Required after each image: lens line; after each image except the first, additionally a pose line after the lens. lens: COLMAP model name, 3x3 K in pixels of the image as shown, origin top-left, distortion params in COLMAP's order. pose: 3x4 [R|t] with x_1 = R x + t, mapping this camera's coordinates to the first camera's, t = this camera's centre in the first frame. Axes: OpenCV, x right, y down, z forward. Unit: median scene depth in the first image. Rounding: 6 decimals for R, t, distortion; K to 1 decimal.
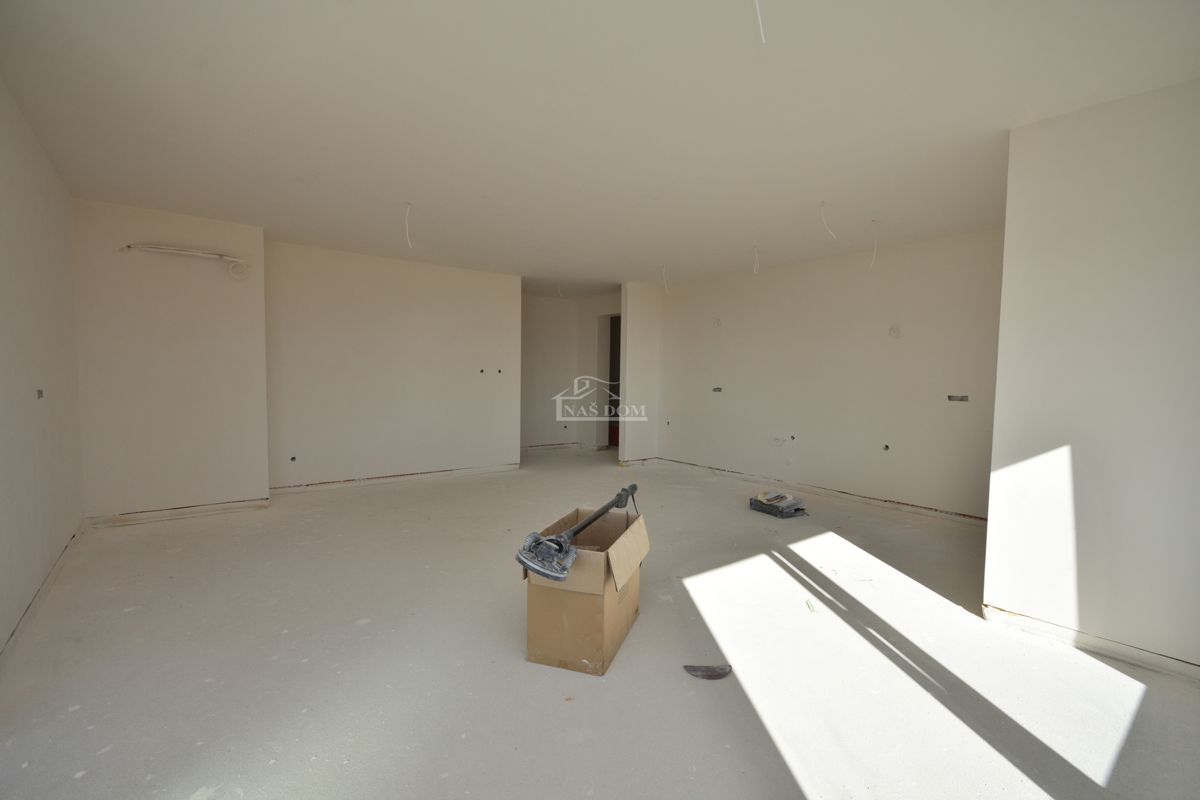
lens RADIAL K [[526.0, 0, 602.1], [0, 526.0, 409.0], [0, 0, 1]] dist [0.010102, -0.011312]
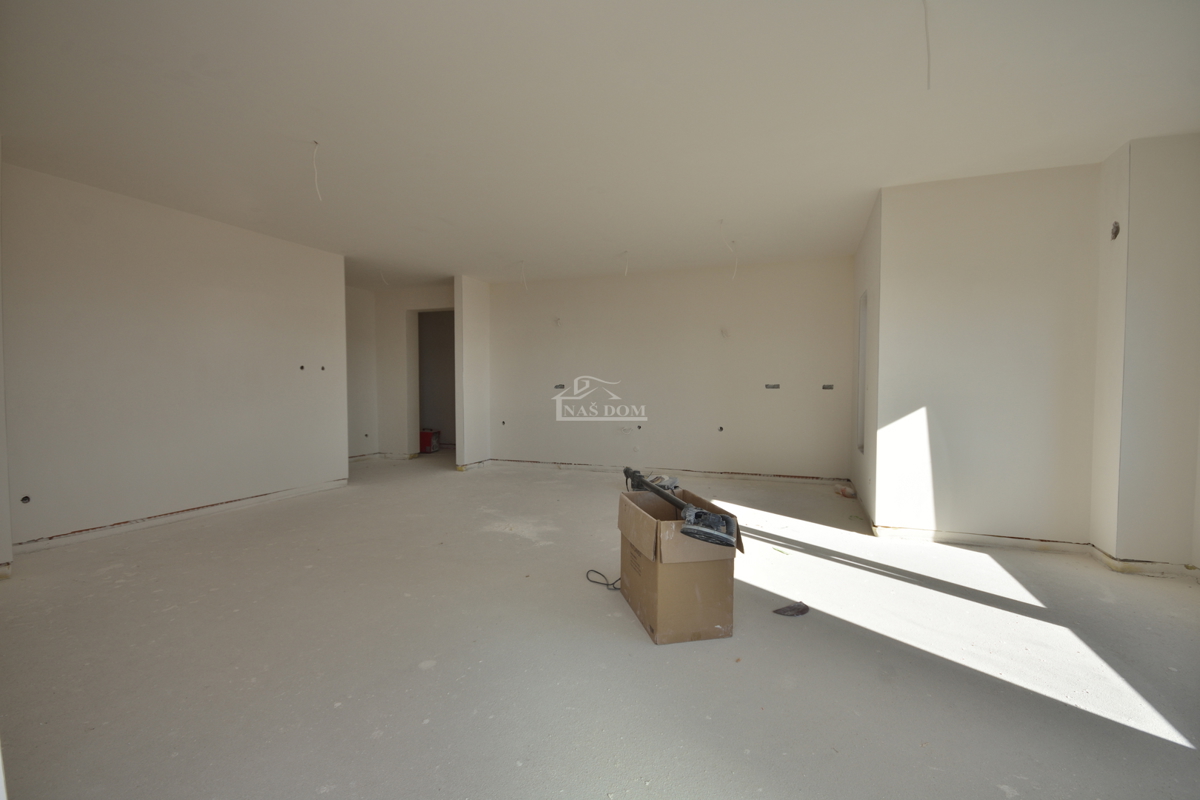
lens RADIAL K [[526.0, 0, 602.1], [0, 526.0, 409.0], [0, 0, 1]] dist [0.010102, -0.011312]
pose [[0.855677, -0.036357, 0.516232, -0.307375], [0.044713, 0.998993, -0.003758, 0.018378], [-0.515576, 0.026298, 0.856440, 0.089768]]
